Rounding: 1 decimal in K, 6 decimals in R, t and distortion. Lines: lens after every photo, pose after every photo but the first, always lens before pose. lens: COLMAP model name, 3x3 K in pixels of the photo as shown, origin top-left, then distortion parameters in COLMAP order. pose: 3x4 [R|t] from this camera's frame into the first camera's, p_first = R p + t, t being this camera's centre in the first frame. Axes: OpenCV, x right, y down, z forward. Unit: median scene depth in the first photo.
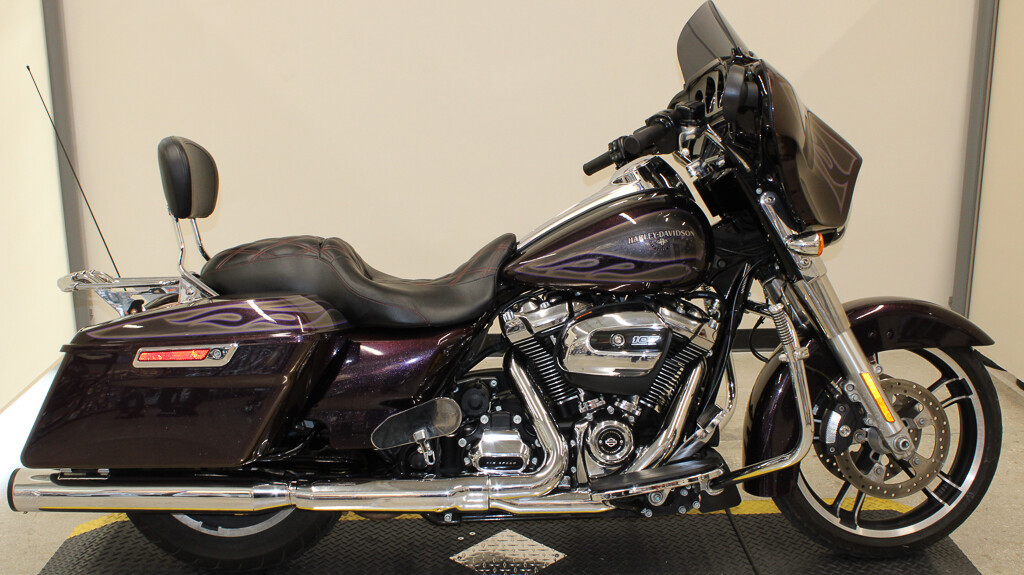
lens RADIAL K [[1124.1, 0, 512.0], [0, 1124.1, 287.5], [0, 0, 1]] dist [-0.113888, 0.201506]
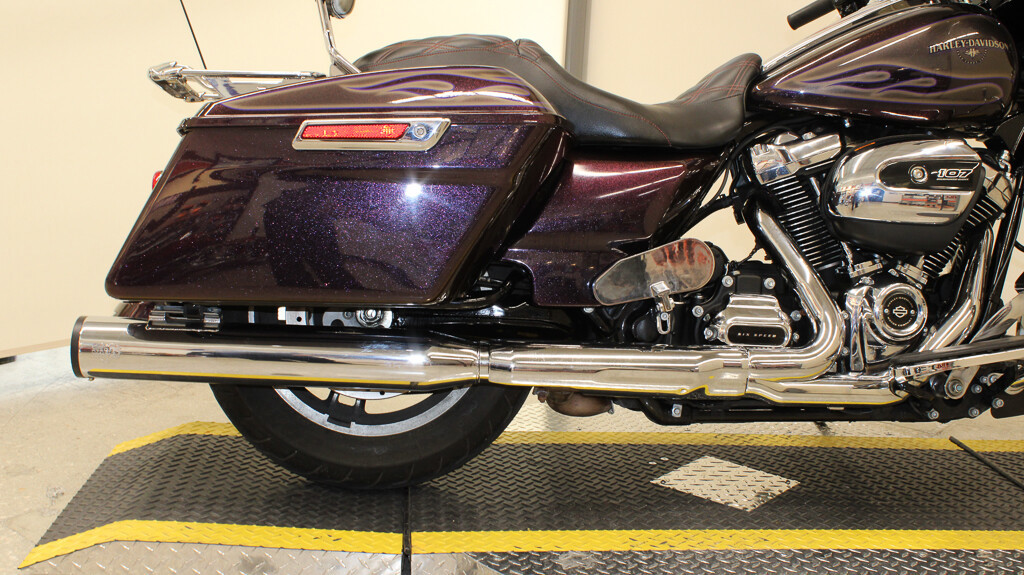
lens RADIAL K [[1124.1, 0, 512.0], [0, 1124.1, 287.5], [0, 0, 1]] dist [-0.113888, 0.201506]
pose [[0.994901, 0.045188, 0.090172, -0.238206], [-0.037726, 0.995851, -0.082810, 0.191112], [-0.093540, 0.078986, 0.992478, 0.272125]]
